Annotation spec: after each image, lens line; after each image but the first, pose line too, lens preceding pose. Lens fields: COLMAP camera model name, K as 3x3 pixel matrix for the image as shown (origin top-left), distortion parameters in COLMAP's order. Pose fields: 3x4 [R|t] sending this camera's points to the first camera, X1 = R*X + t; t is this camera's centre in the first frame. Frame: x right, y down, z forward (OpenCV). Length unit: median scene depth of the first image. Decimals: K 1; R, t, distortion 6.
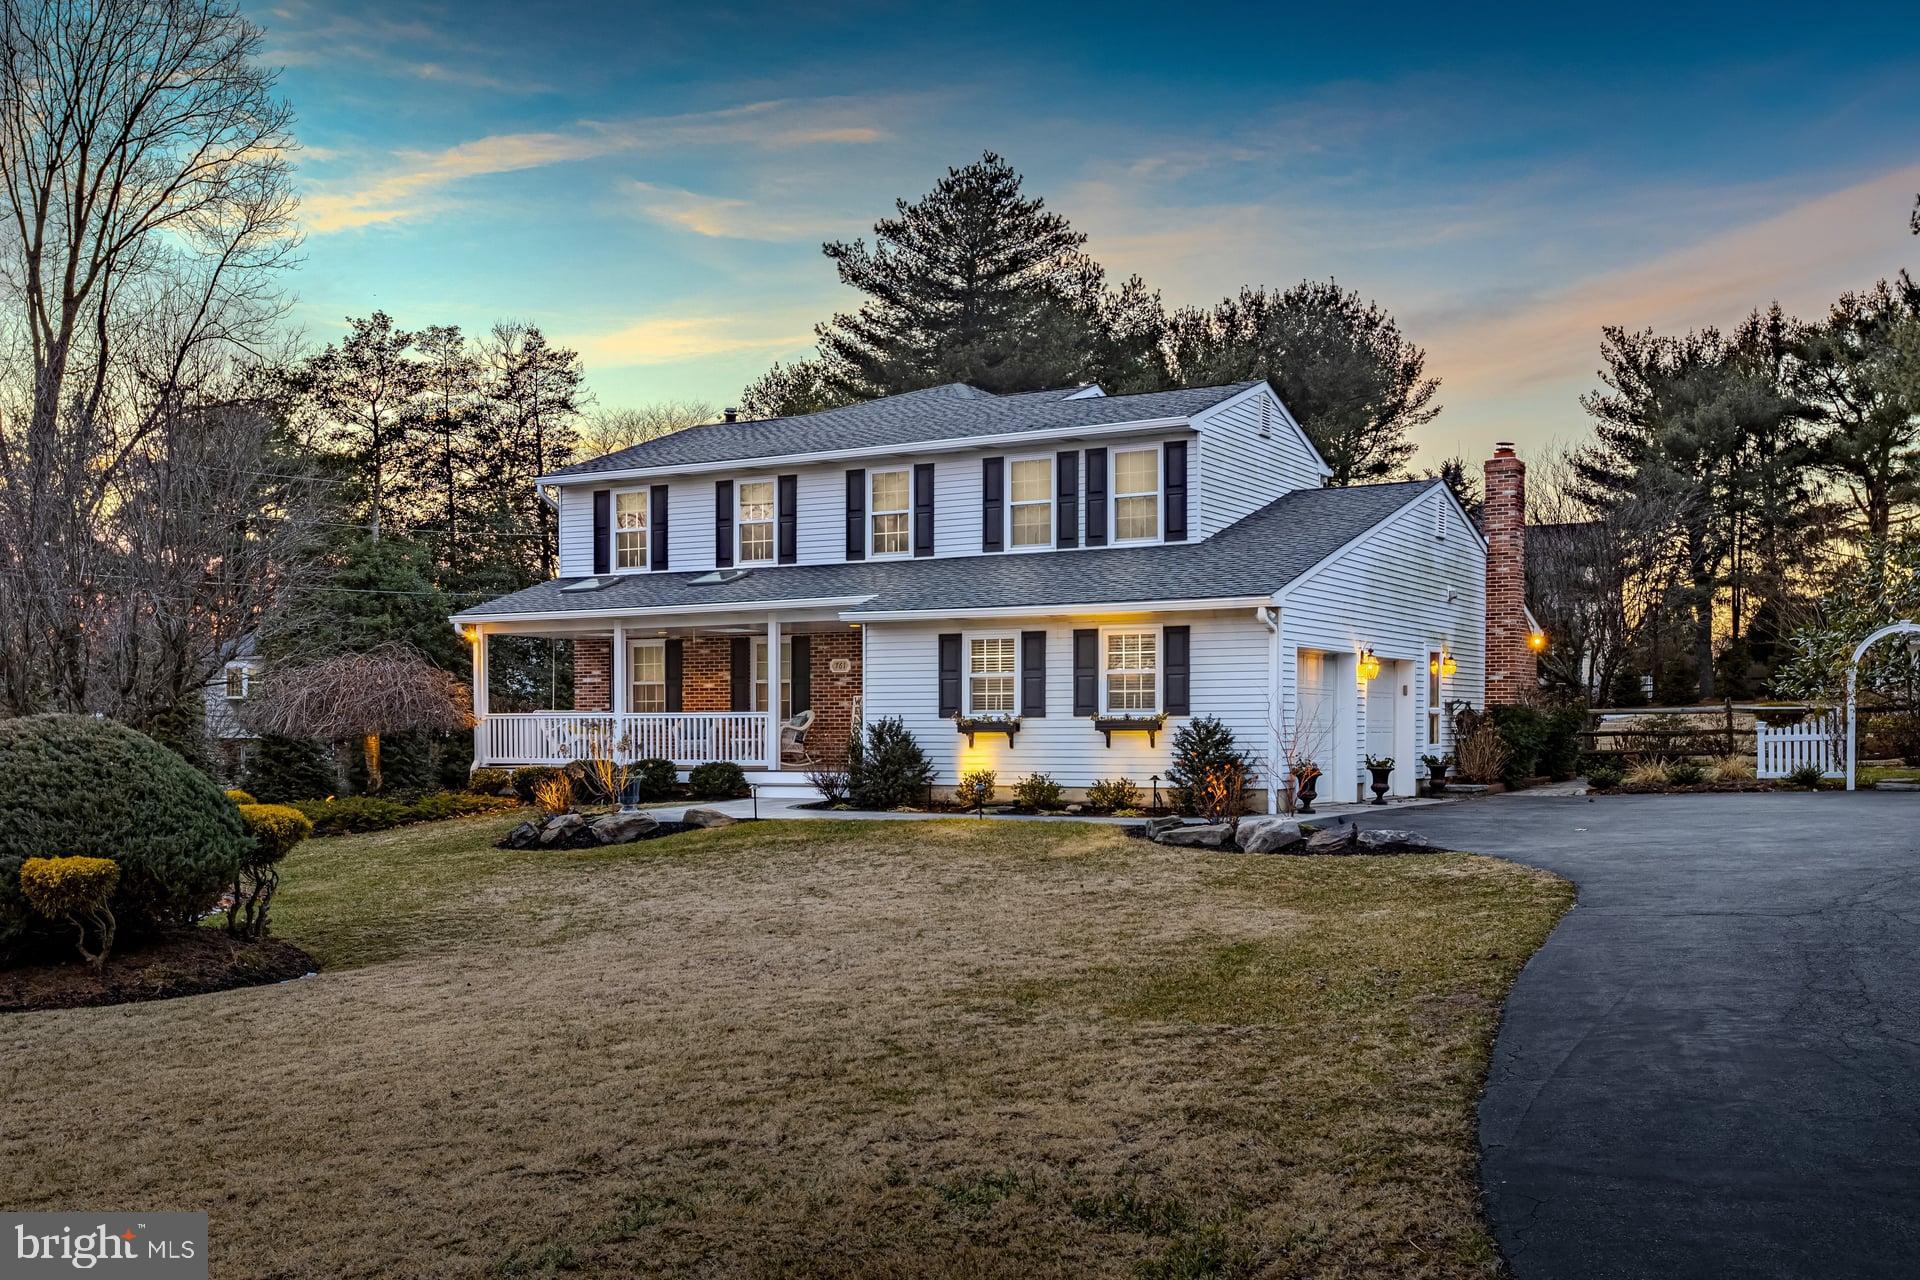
lens RADIAL K [[1711.2, 0, 962.5], [0, 1711.2, 636.8], [0, 0, 1]] dist [-0.006388, 0.005252]
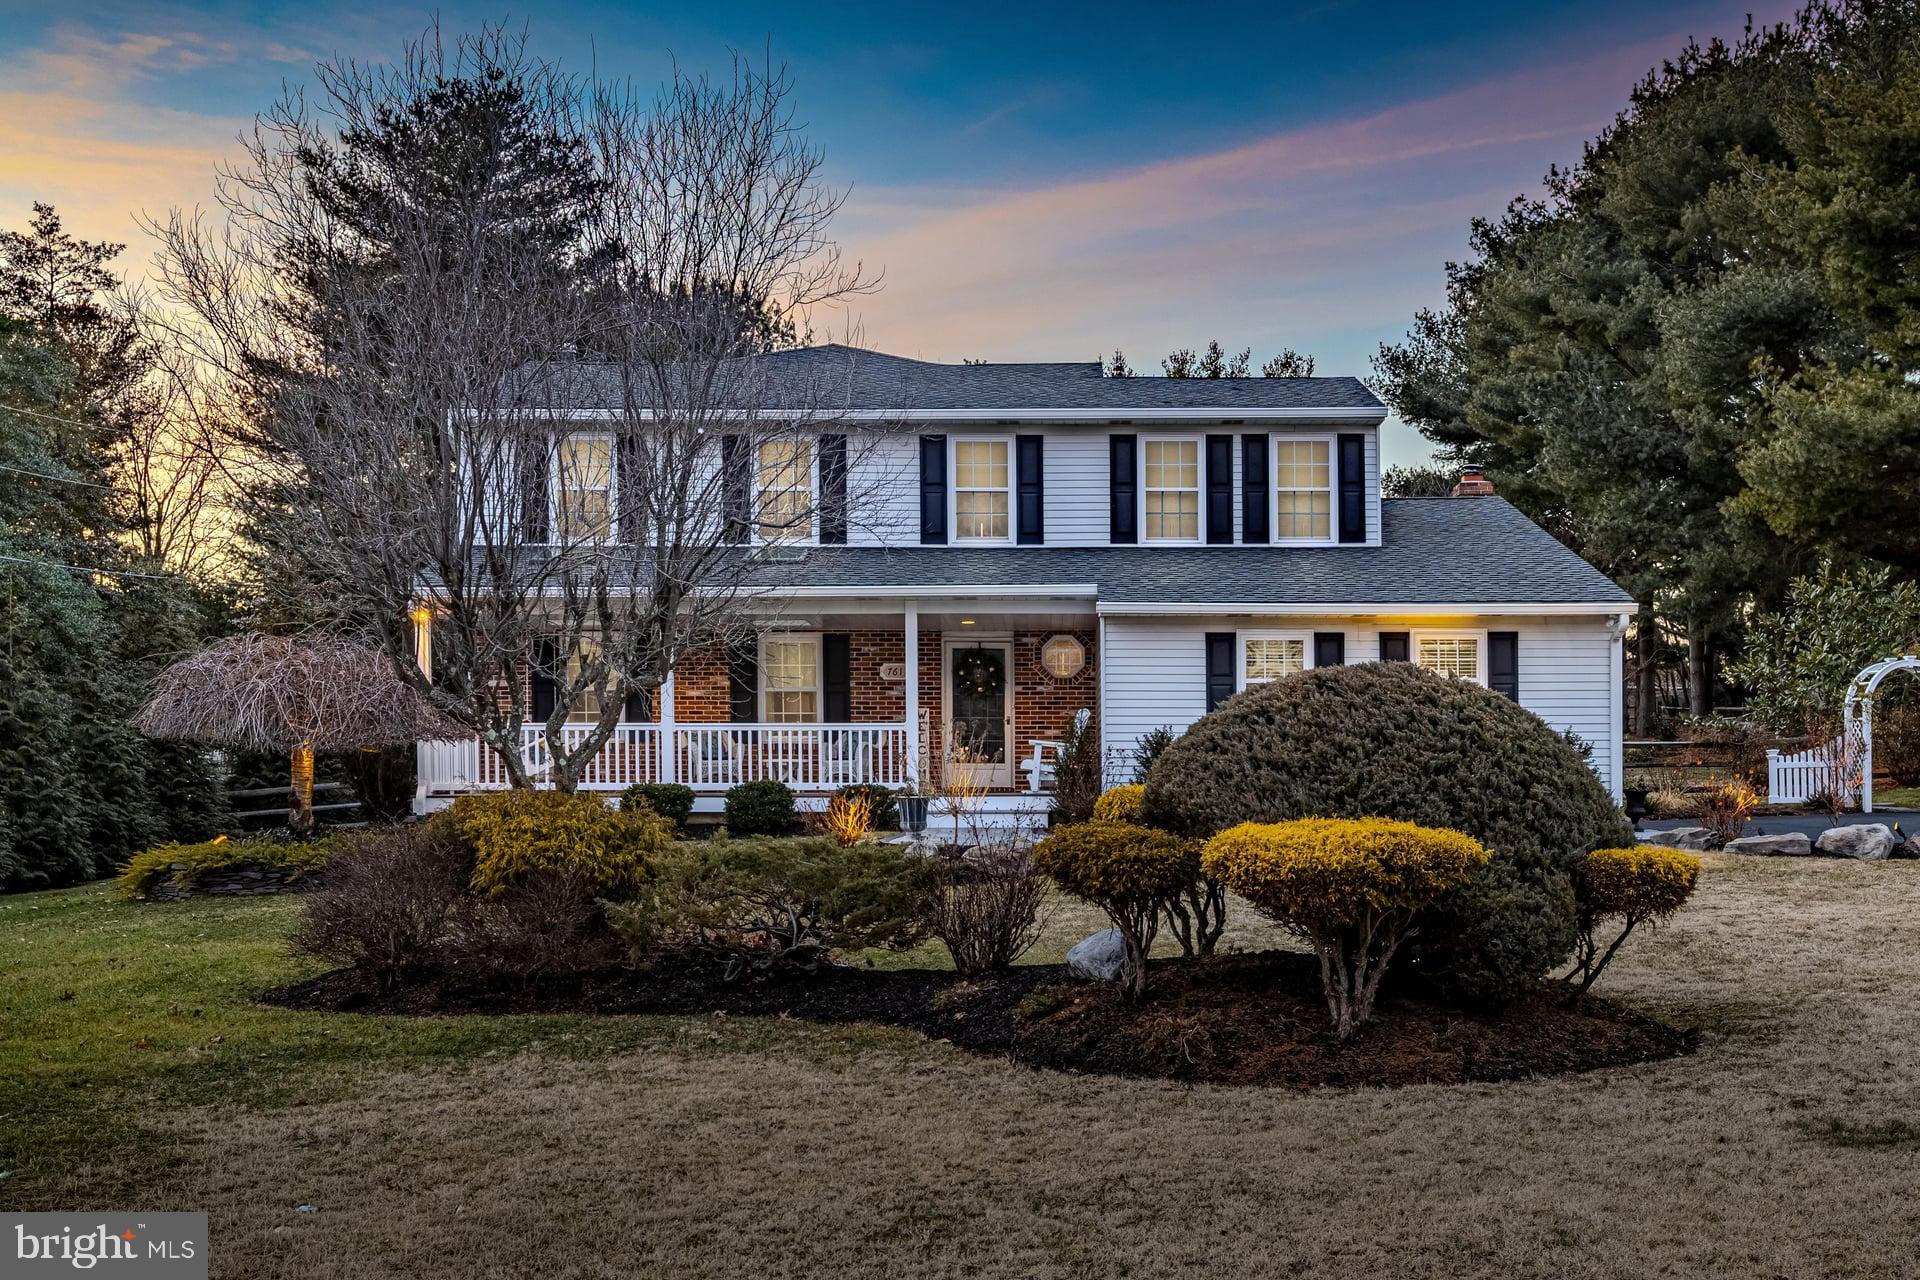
lens RADIAL K [[1940.5, 0, 958.4], [0, 1940.5, 641.7], [0, 0, 1]] dist [0.029177, 0.000000]
pose [[0.899607, 0.036716, 0.435154, -0.497467], [-0.030013, 0.999301, -0.022270, 0.025882], [-0.435667, 0.006974, 0.900081, 0.148157]]
